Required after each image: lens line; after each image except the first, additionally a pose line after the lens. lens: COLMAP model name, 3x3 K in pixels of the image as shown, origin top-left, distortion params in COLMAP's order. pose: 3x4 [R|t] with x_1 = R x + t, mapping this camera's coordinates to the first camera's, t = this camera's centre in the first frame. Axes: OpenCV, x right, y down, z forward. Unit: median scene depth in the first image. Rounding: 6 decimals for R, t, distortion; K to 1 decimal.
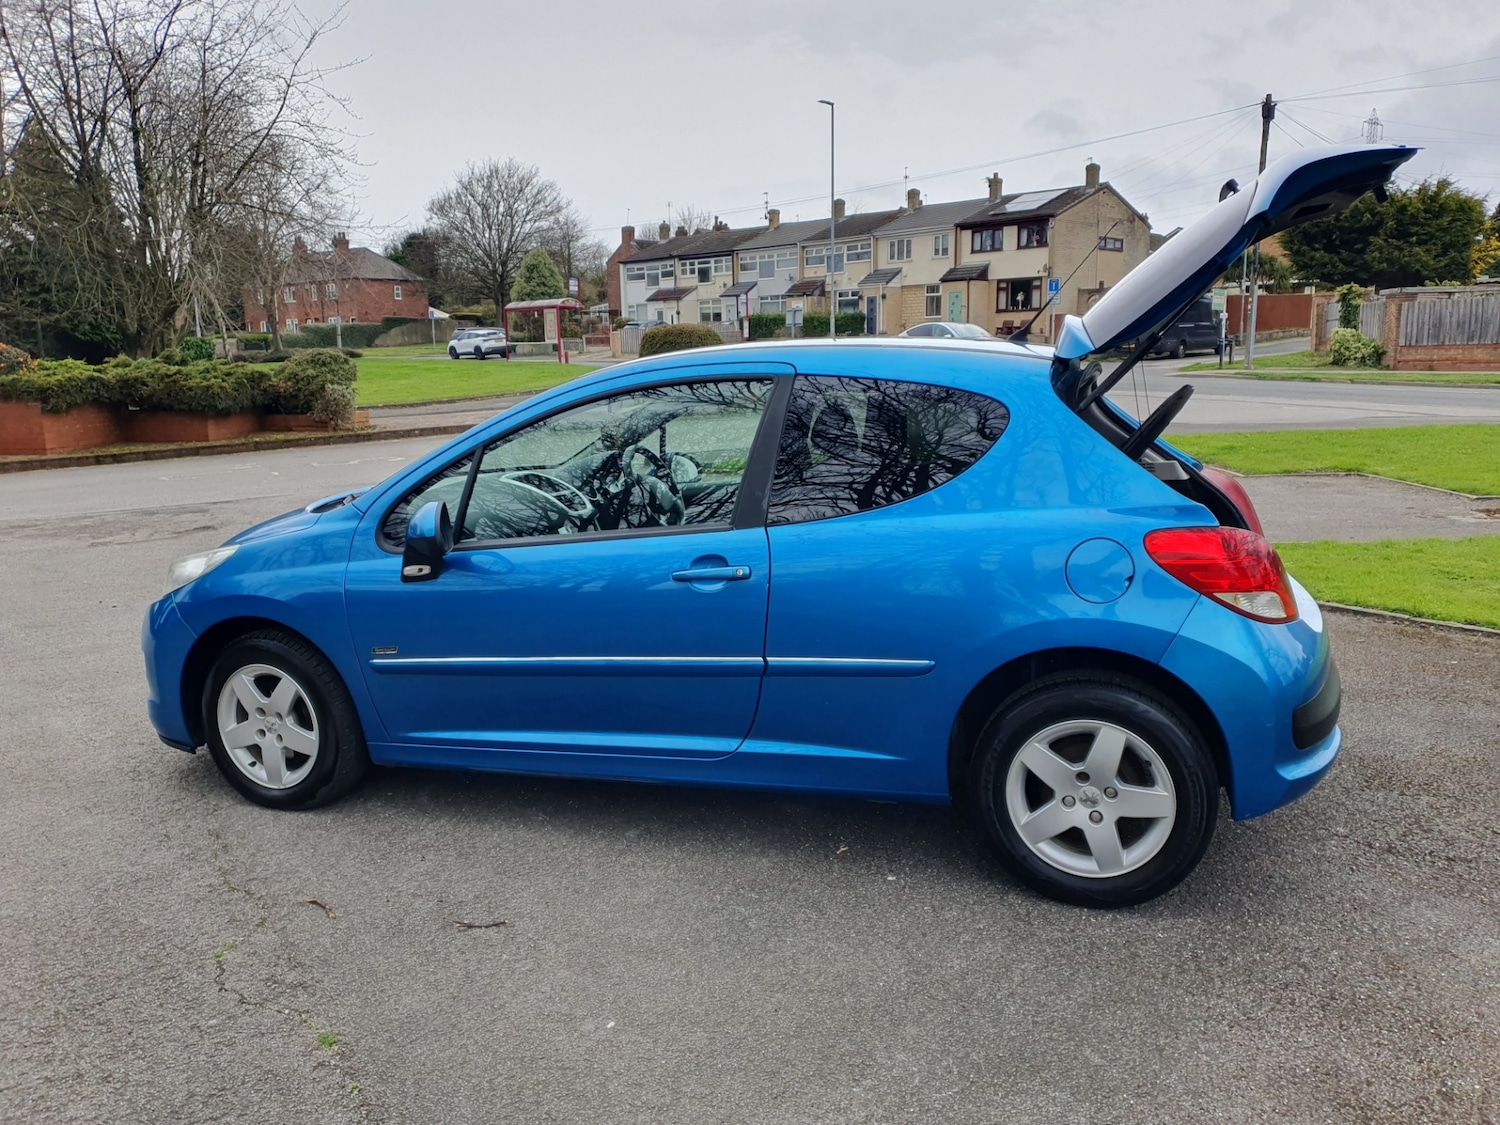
lens RADIAL K [[1155.7, 0, 750.0], [0, 1155.7, 562.5], [0, 0, 1]] dist [0.111347, -0.130079]
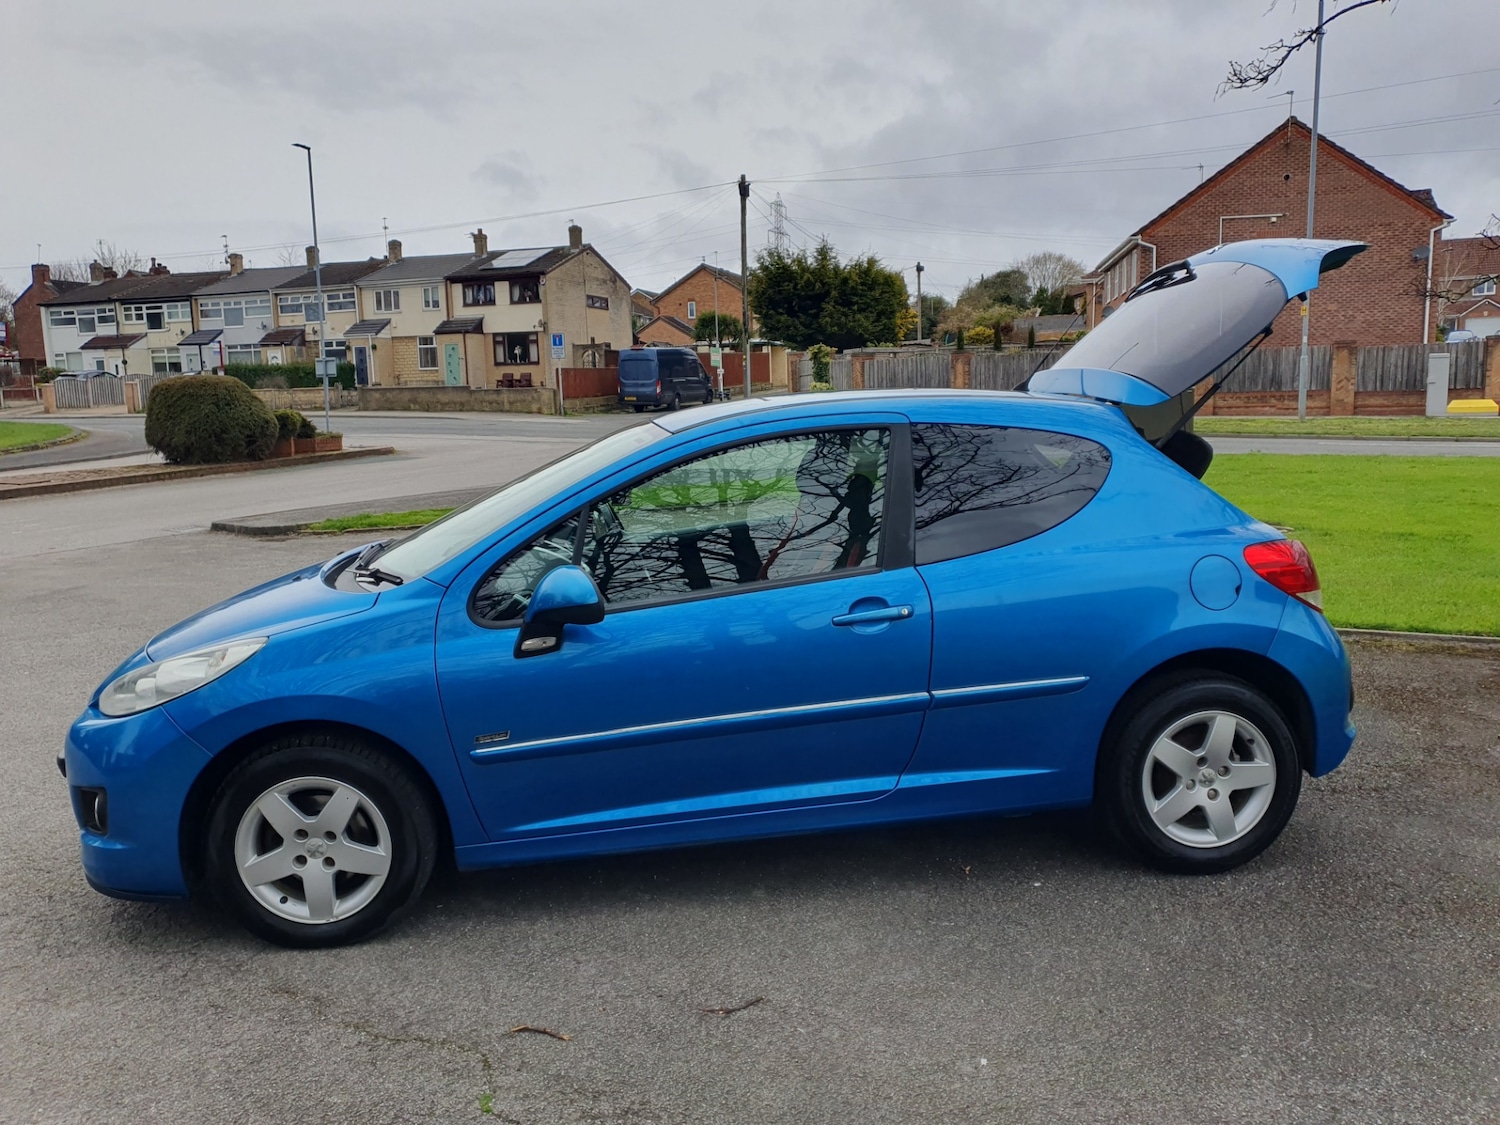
lens RADIAL K [[1167.0, 0, 760.6], [0, 1167.0, 554.4], [0, 0, 1]] dist [0.024511, -0.001381]
pose [[0.905015, -0.065440, 0.420316, -0.553940], [0.086733, 0.995726, -0.031723, -0.019885], [-0.416444, 0.065165, 0.906823, 0.112800]]
